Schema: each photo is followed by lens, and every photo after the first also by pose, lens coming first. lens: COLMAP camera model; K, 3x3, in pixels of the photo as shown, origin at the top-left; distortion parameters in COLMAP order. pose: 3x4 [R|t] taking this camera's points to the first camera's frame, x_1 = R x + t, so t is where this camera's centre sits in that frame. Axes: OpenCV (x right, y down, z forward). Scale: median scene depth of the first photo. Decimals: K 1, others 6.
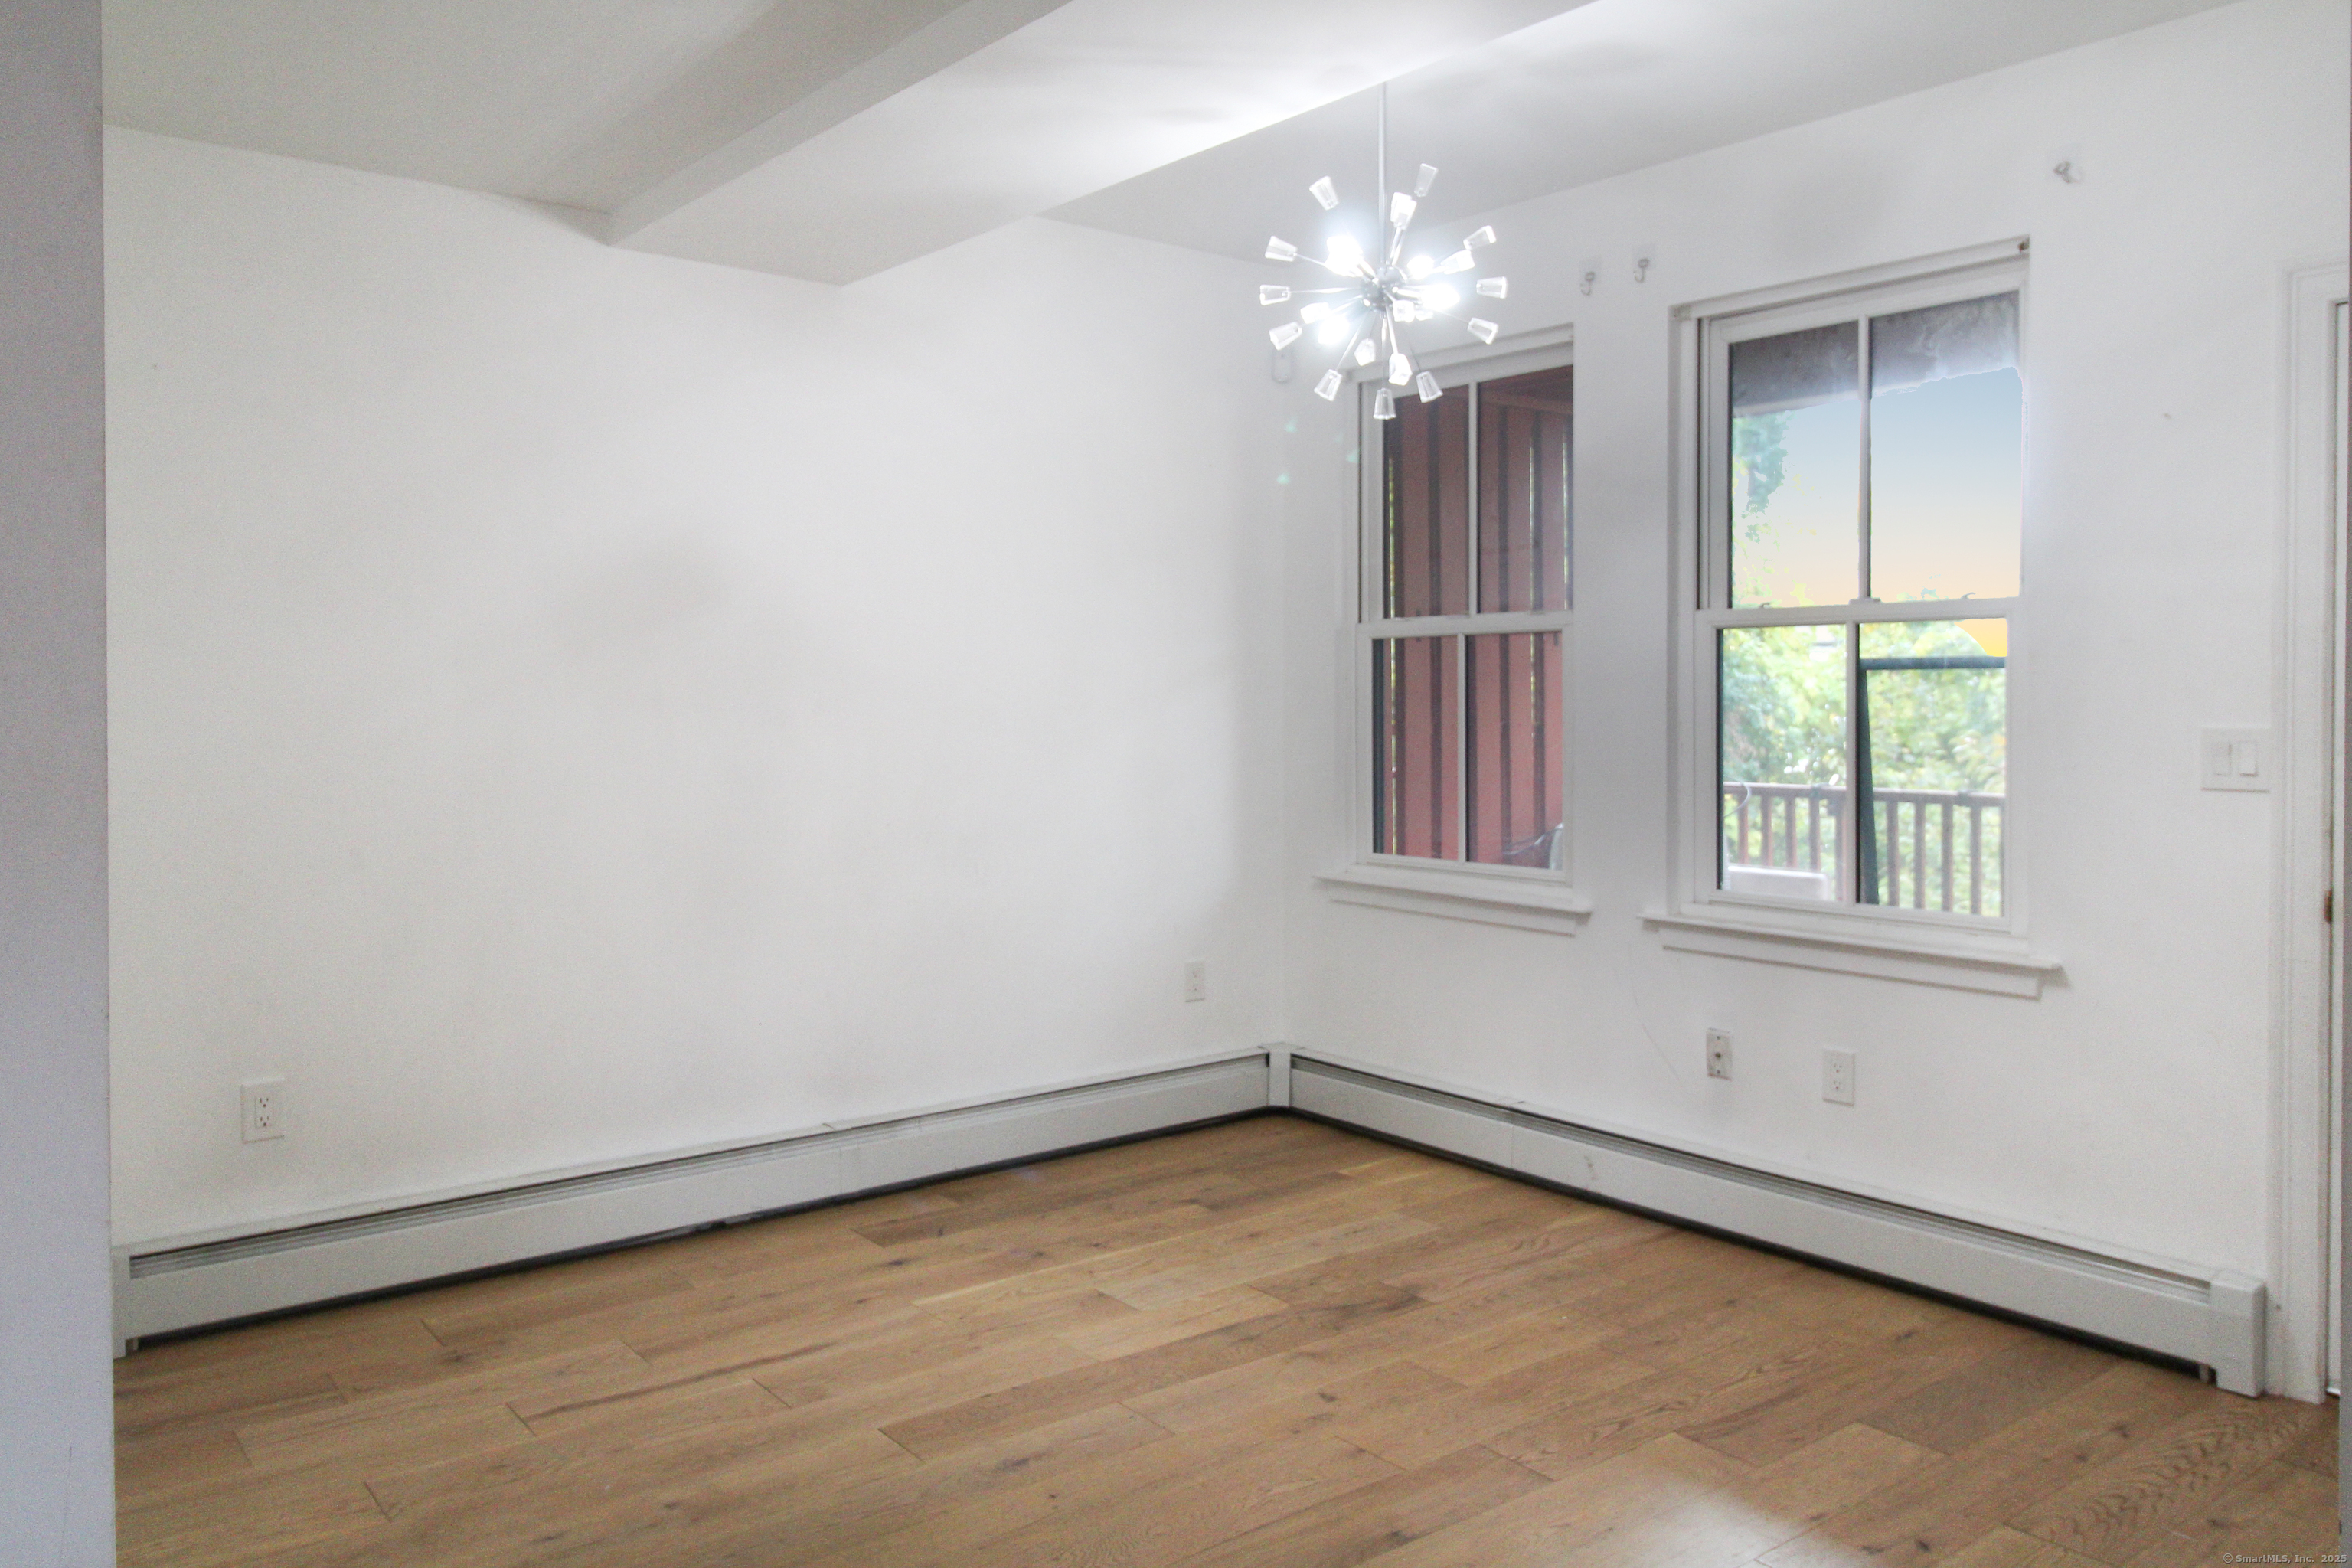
lens RADIAL K [[1705.0, 0, 1217.7], [0, 1705.0, 712.6], [0, 0, 1]] dist [0.005420, -0.001184]
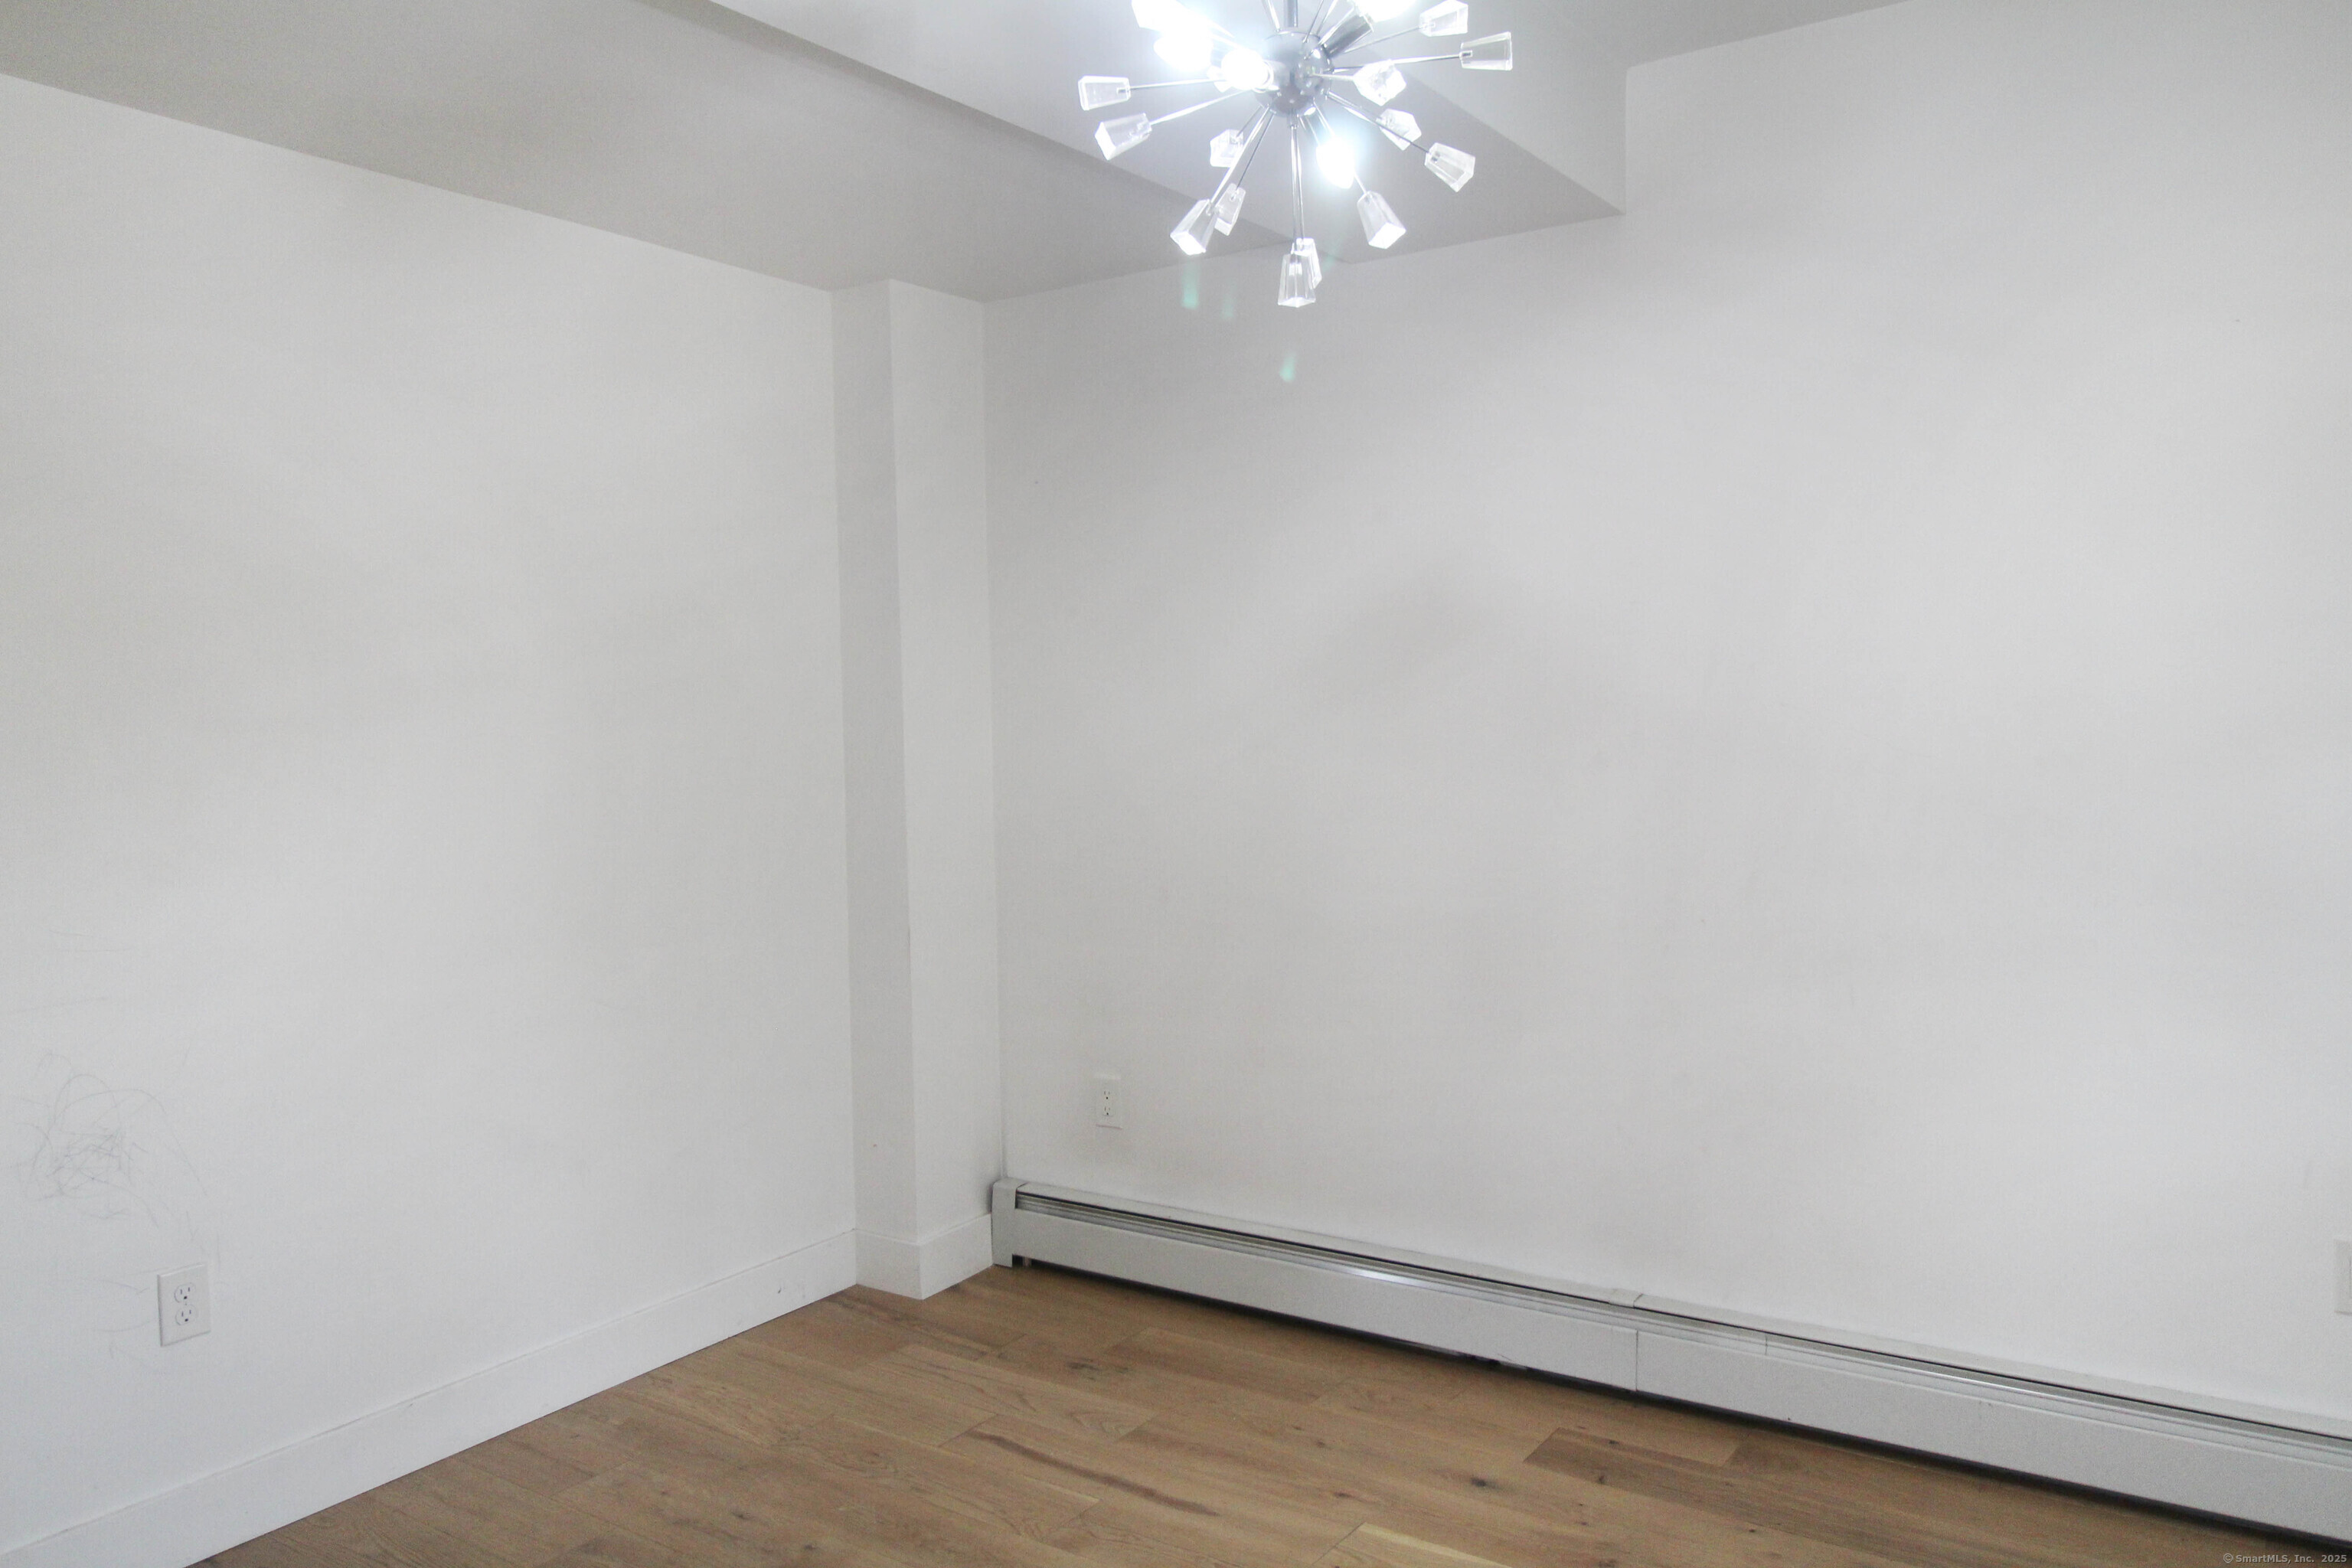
lens RADIAL K [[1705.0, 0, 1179.2], [0, 1705.0, 792.8], [0, 0, 1]] dist [0.005420, -0.001184]
pose [[0.292630, 0.036290, -0.955537, 0.545005], [-0.002698, 0.999307, 0.037126, -0.012810], [0.956222, -0.008286, 0.292525, 0.732447]]
